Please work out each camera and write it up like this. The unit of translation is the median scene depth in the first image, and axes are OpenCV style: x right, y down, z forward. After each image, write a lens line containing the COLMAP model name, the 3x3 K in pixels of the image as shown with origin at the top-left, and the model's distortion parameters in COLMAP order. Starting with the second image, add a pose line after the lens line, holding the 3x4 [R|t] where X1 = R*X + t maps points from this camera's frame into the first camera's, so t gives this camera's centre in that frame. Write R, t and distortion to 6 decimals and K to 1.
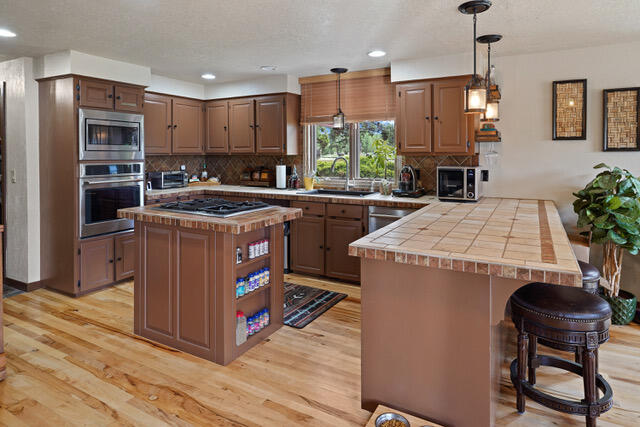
lens RADIAL K [[376.9, 0, 330.3], [0, 376.9, 156.4], [0, 0, 1]] dist [-0.001531, 0.000887]
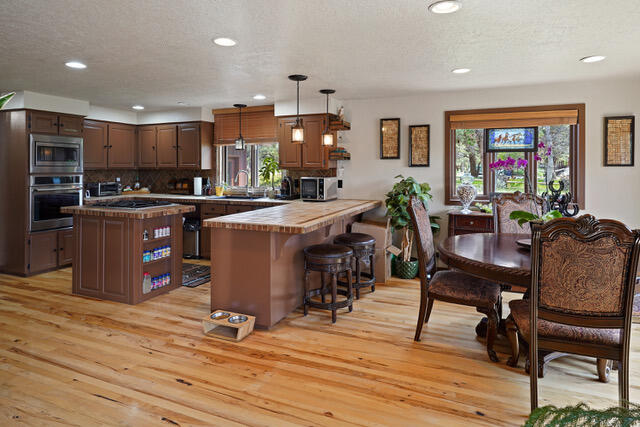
lens RADIAL K [[363.2, 0, 321.0], [0, 363.2, 165.9], [0, 0, 1]] dist [0.000712, -0.000330]
pose [[0.994228, 0.001541, 0.107277, 0.219156], [0.000051, 0.999890, -0.014839, 0.004333], [-0.107288, 0.014759, 0.994118, -0.389067]]
